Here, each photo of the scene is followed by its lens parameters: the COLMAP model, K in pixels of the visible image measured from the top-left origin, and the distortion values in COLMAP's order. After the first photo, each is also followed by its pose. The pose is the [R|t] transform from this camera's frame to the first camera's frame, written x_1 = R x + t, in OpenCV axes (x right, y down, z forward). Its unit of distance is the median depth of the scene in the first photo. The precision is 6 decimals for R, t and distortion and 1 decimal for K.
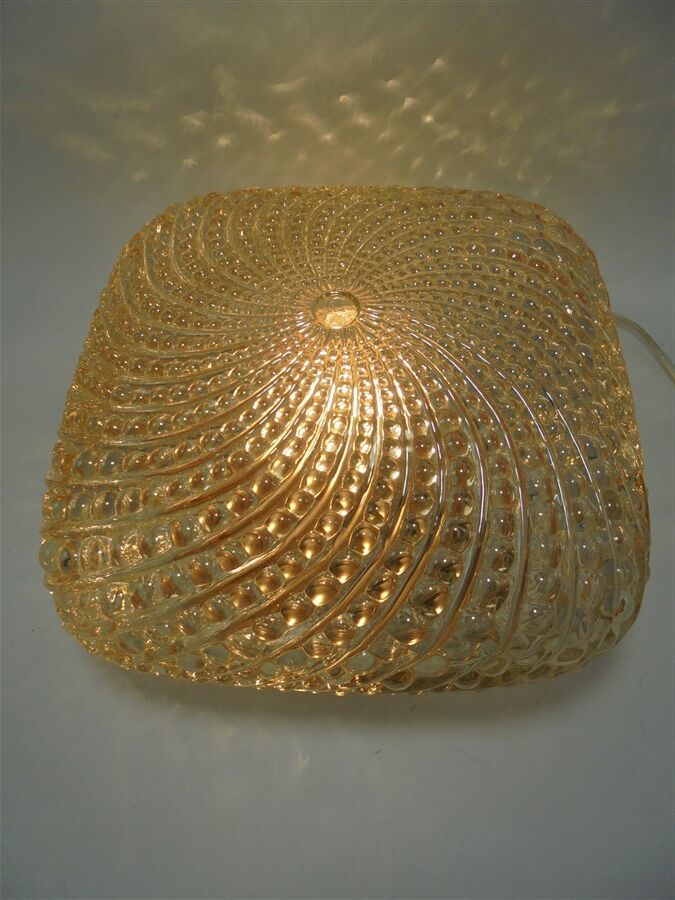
lens RADIAL K [[670.7, 0, 338.8], [0, 670.7, 452.3], [0, 0, 1]] dist [-0.050910, 0.001084]
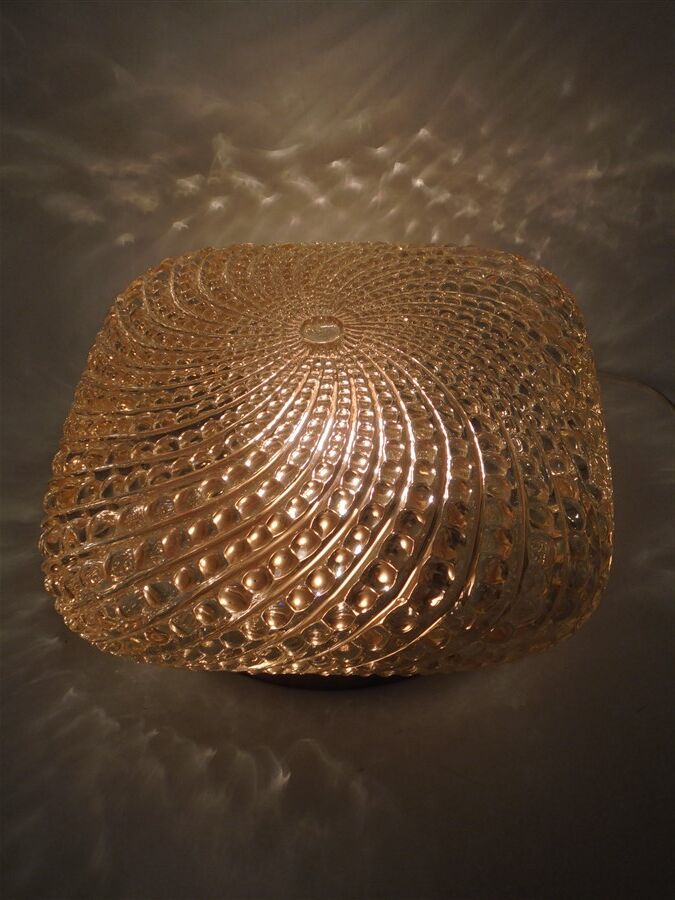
lens RADIAL K [[1124.2, 0, 333.8], [0, 1124.2, 448.4], [0, 0, 1]] dist [0.007651, 0.000000]
pose [[0.999843, 0.006451, -0.016527, 0.035550], [-0.010478, 0.966440, -0.256677, 0.342333], [0.014316, 0.256810, 0.966356, -0.580051]]
